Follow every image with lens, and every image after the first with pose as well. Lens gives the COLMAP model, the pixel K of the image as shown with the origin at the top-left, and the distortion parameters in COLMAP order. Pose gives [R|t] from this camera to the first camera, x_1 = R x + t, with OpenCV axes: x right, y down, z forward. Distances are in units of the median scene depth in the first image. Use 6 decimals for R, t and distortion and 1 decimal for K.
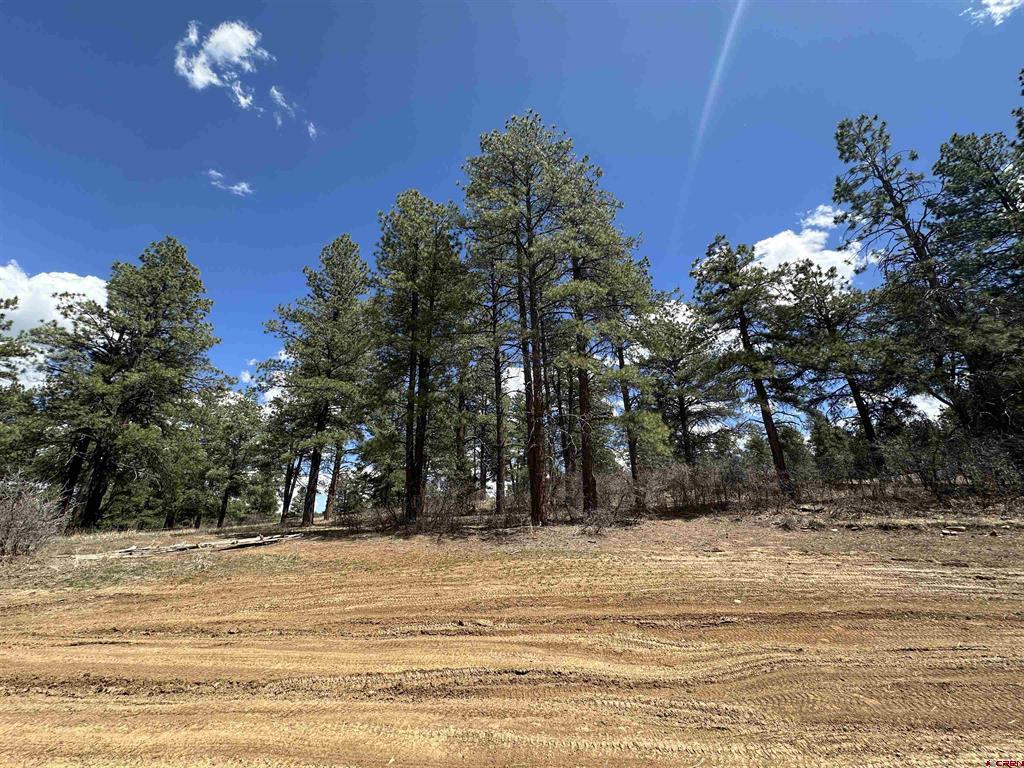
lens RADIAL K [[412.0, 0, 521.7], [0, 412.0, 380.5], [0, 0, 1]] dist [-0.000302, 0.000198]
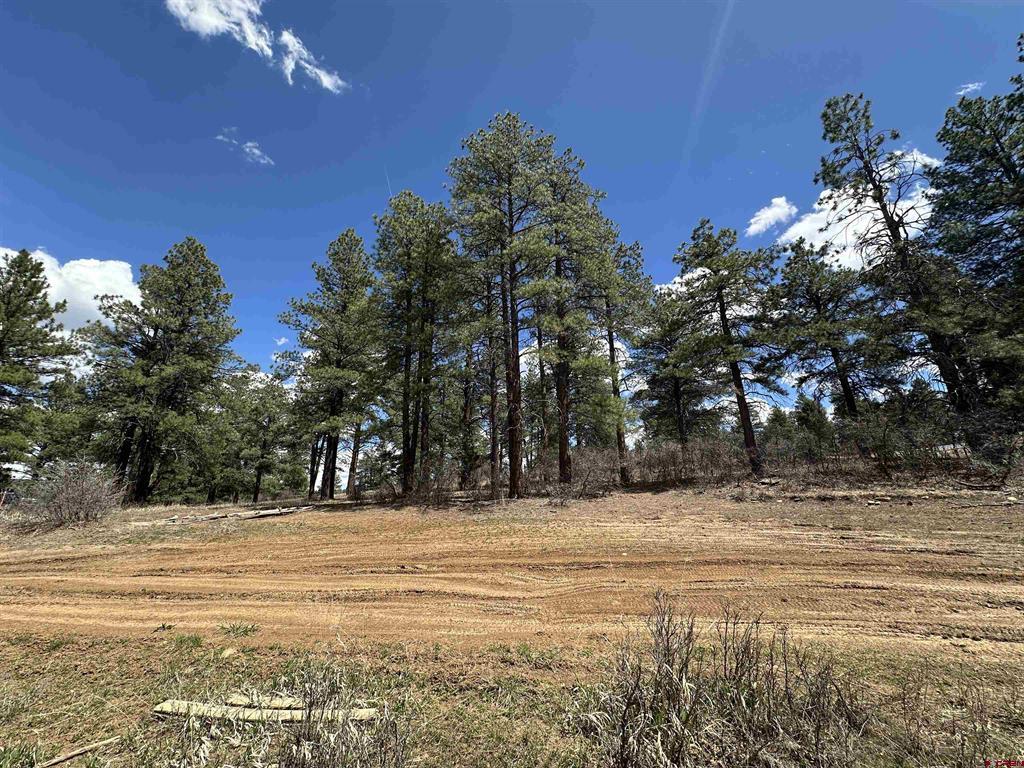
lens RADIAL K [[408.9, 0, 517.9], [0, 408.9, 381.5], [0, 0, 1]] dist [-0.002230, -0.000273]
pose [[0.998441, -0.018889, -0.052527, 0.064081], [0.021808, 0.998216, 0.055572, -0.018103], [0.051383, -0.056631, 0.997072, -0.059536]]
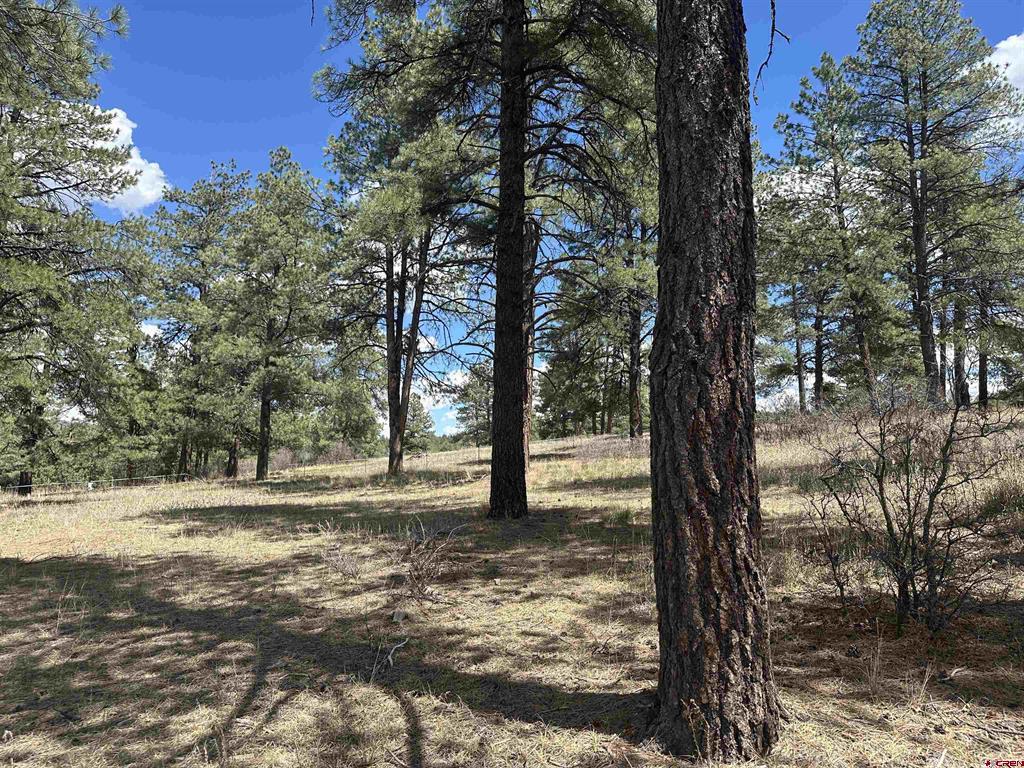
lens RADIAL K [[732.0, 0, 547.3], [0, 732.0, 383.8], [0, 0, 1]] dist [0.091027, -0.130200]
pose [[0.958017, -0.018470, -0.286115, -0.704141], [0.079951, 0.975548, 0.204730, 0.396332], [0.275338, -0.219010, 0.936068, 1.184713]]
